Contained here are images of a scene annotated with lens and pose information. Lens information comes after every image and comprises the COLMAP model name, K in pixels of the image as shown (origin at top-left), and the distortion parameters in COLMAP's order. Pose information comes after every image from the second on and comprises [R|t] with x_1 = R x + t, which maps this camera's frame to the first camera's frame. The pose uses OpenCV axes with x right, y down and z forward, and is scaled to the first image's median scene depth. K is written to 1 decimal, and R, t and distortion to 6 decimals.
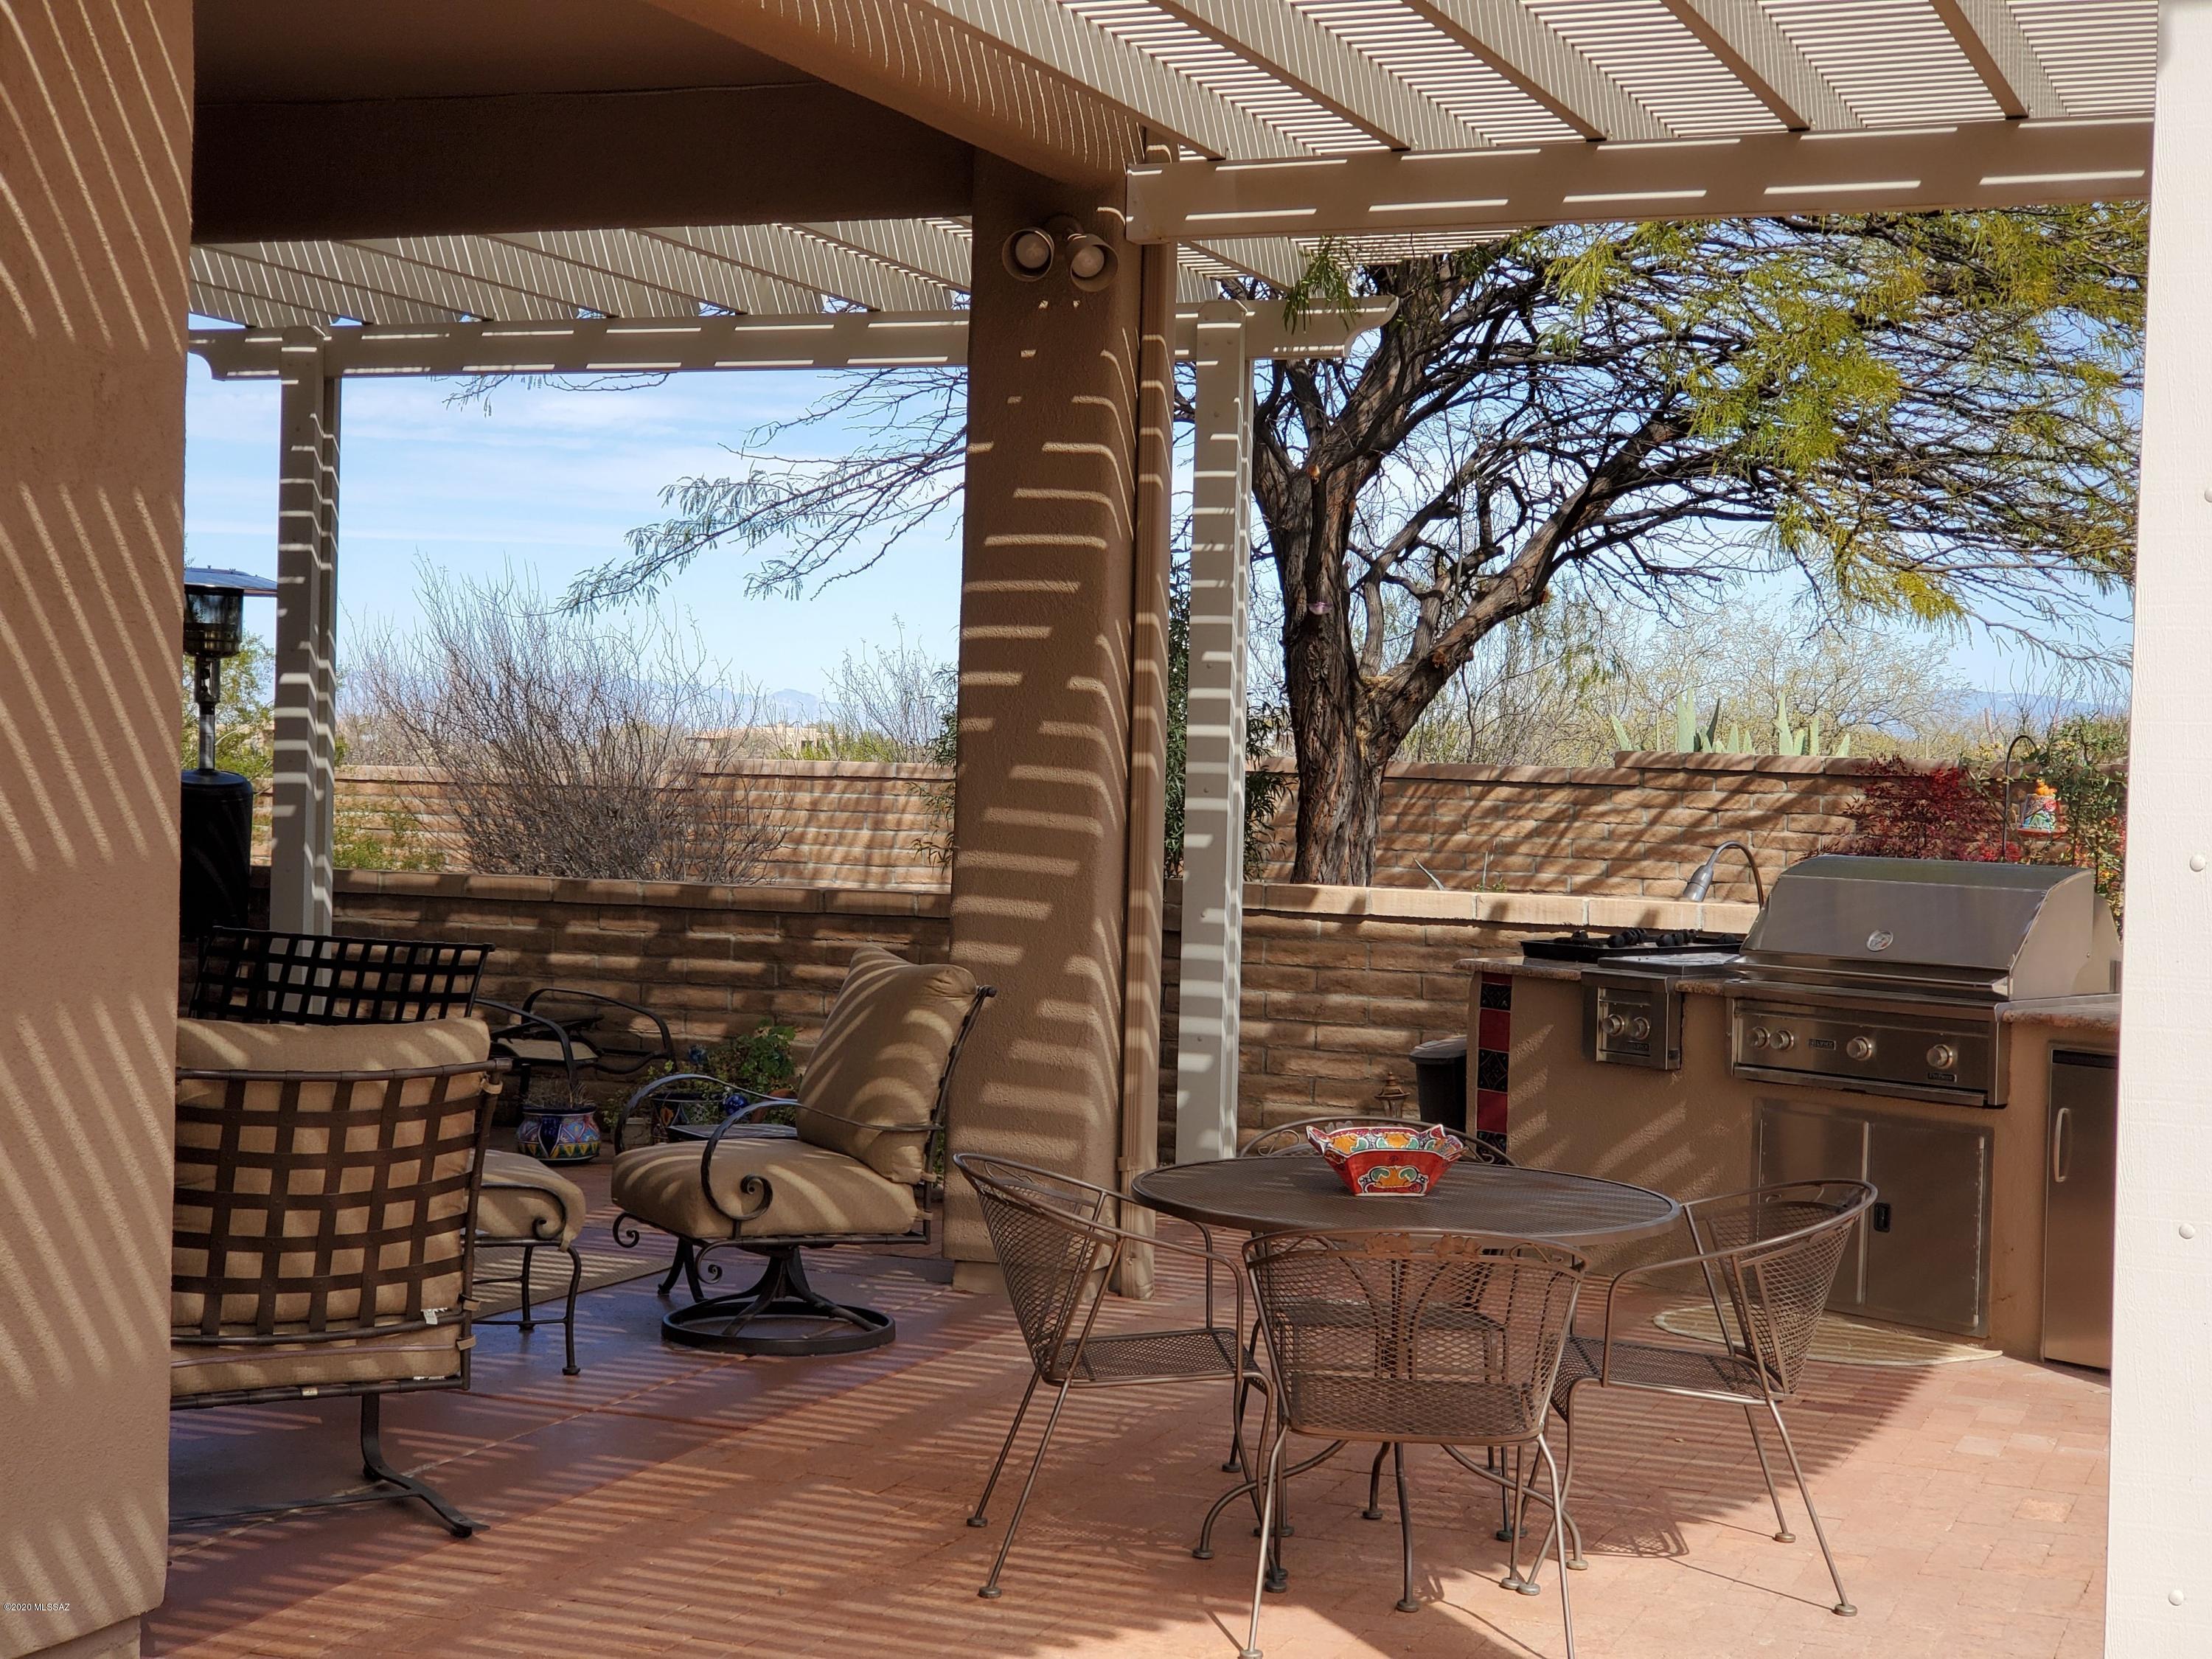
lens RADIAL K [[3344.3, 0, 1106.0], [0, 3344.3, 829.5], [0, 0, 1]] dist [-0.030549, -0.025429]
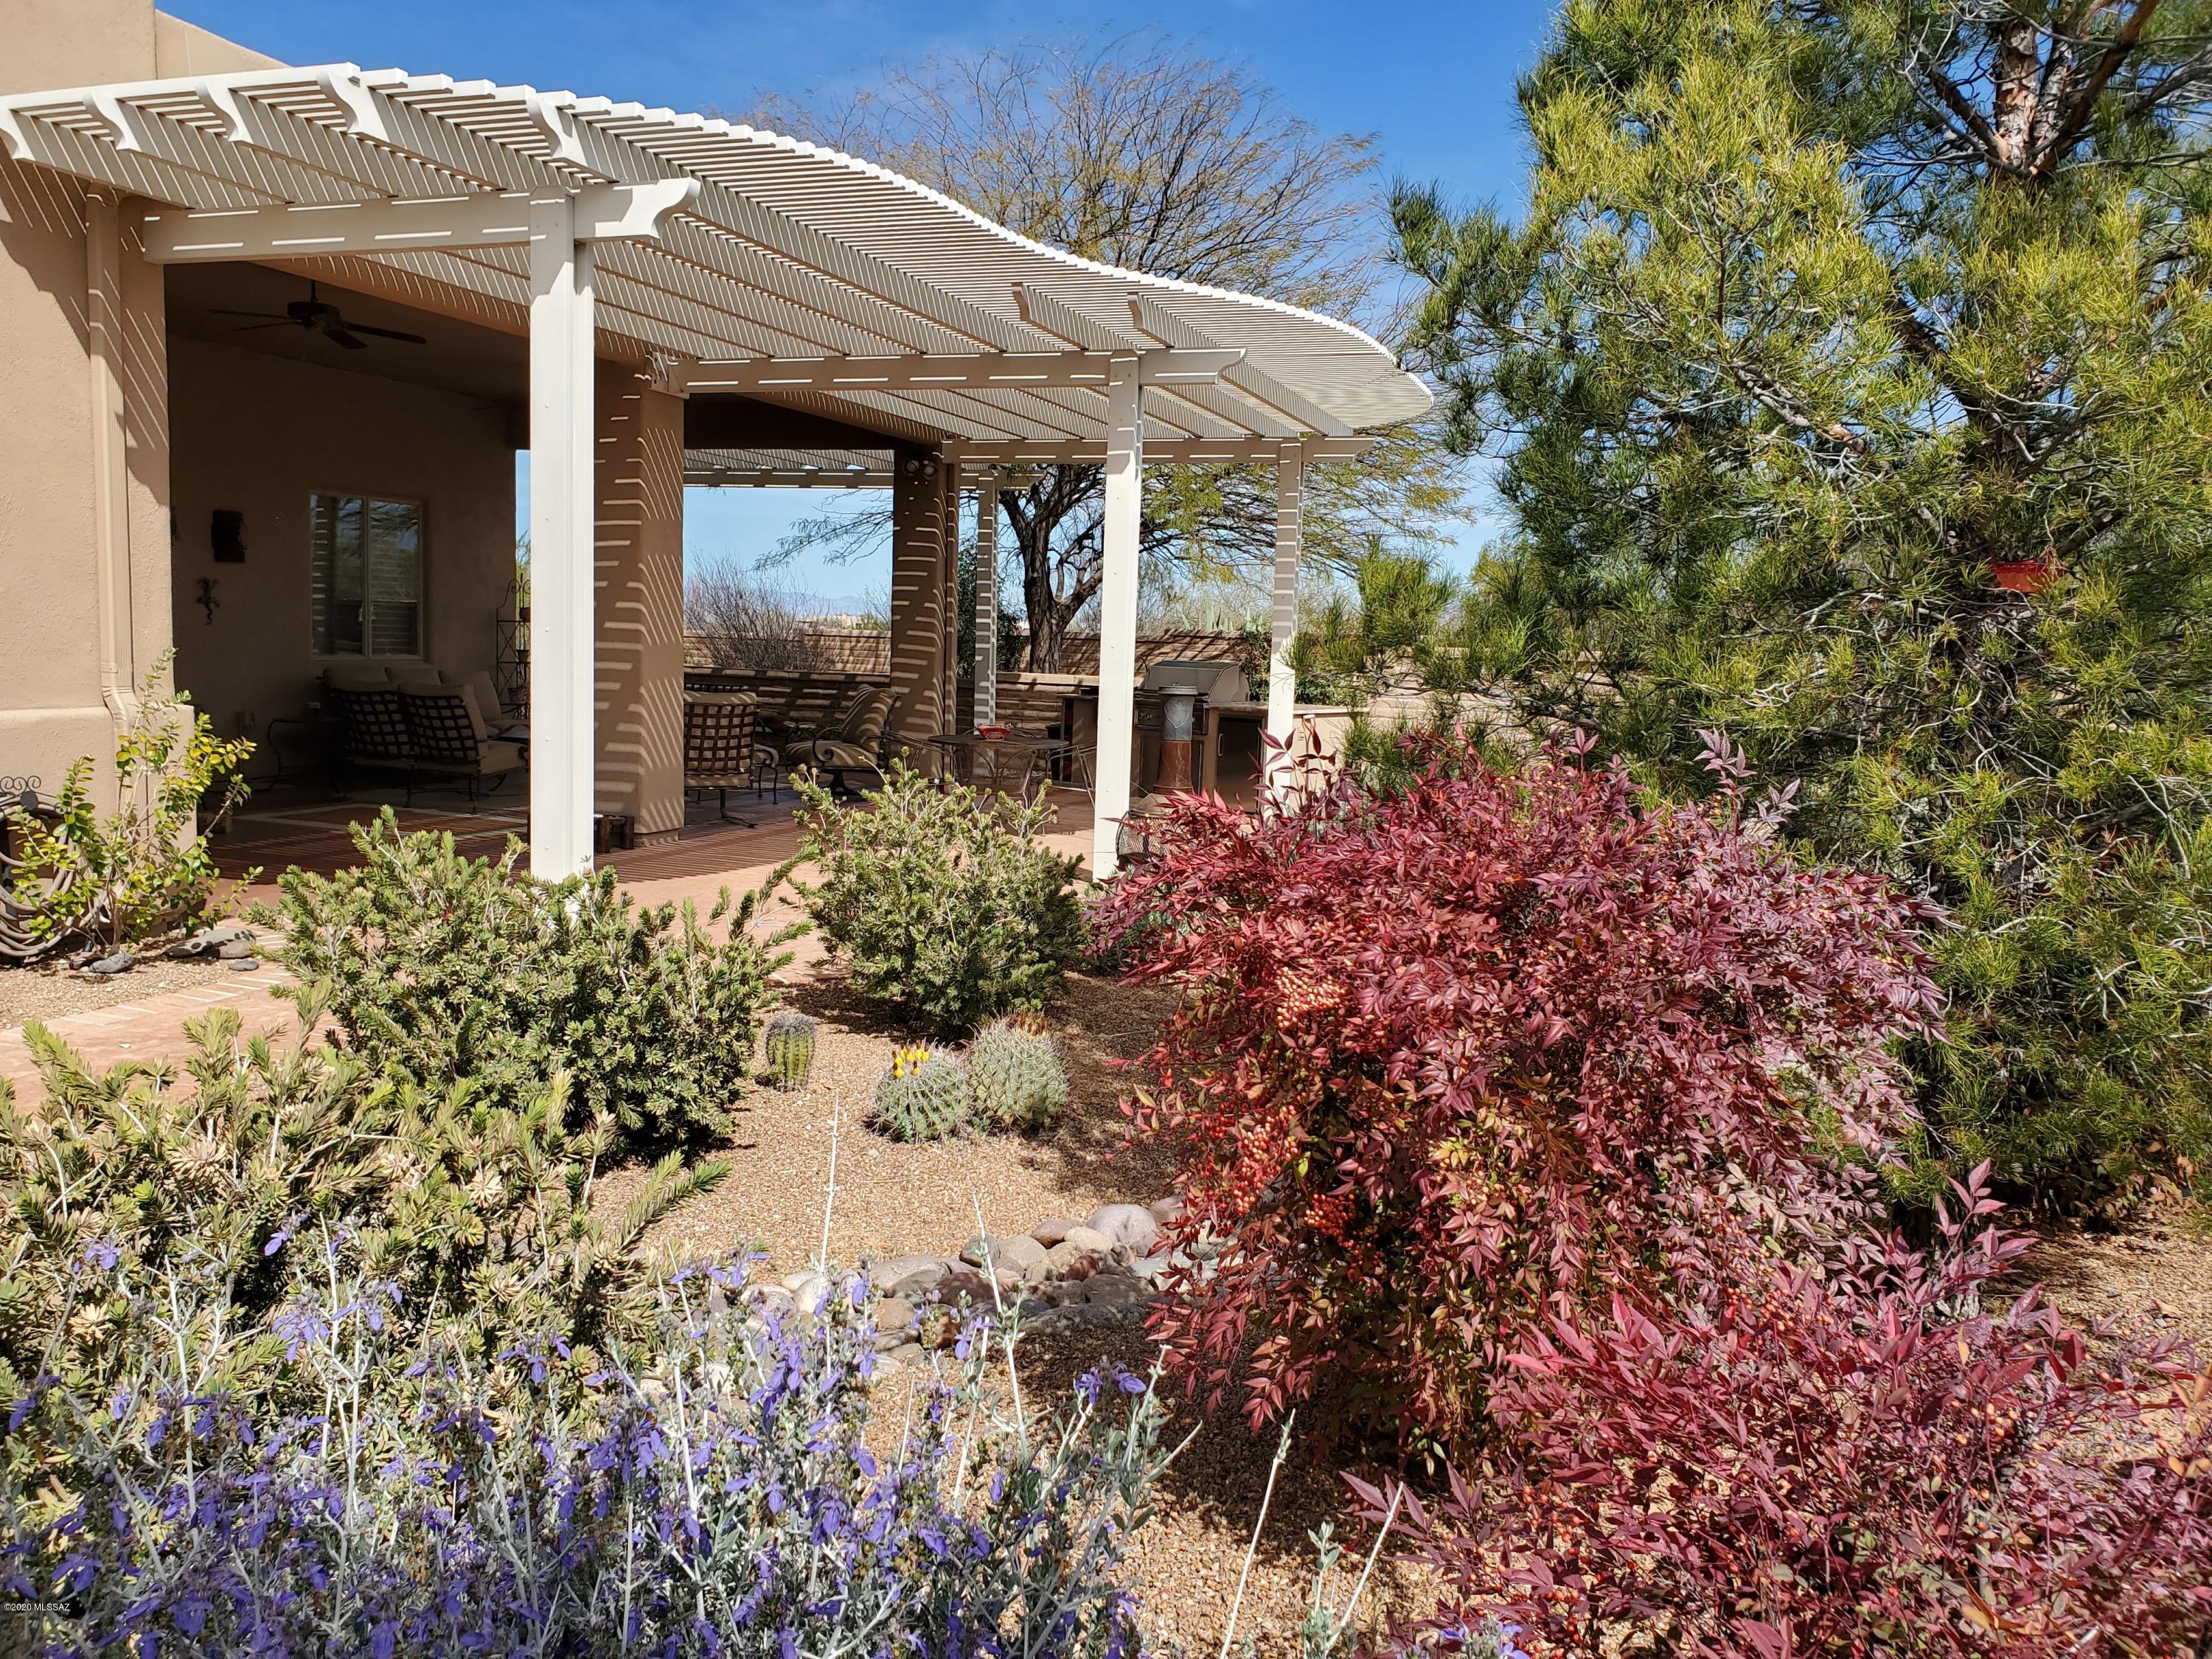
lens RADIAL K [[1796.5, 0, 1106.0], [0, 1796.5, 829.5], [0, 0, 1]] dist [0.002735, -0.002570]
pose [[0.998887, 0.003657, 0.047025, 0.054174], [-0.007751, 0.996162, 0.087187, 0.012689], [-0.046526, -0.087454, 0.995081, -0.485726]]
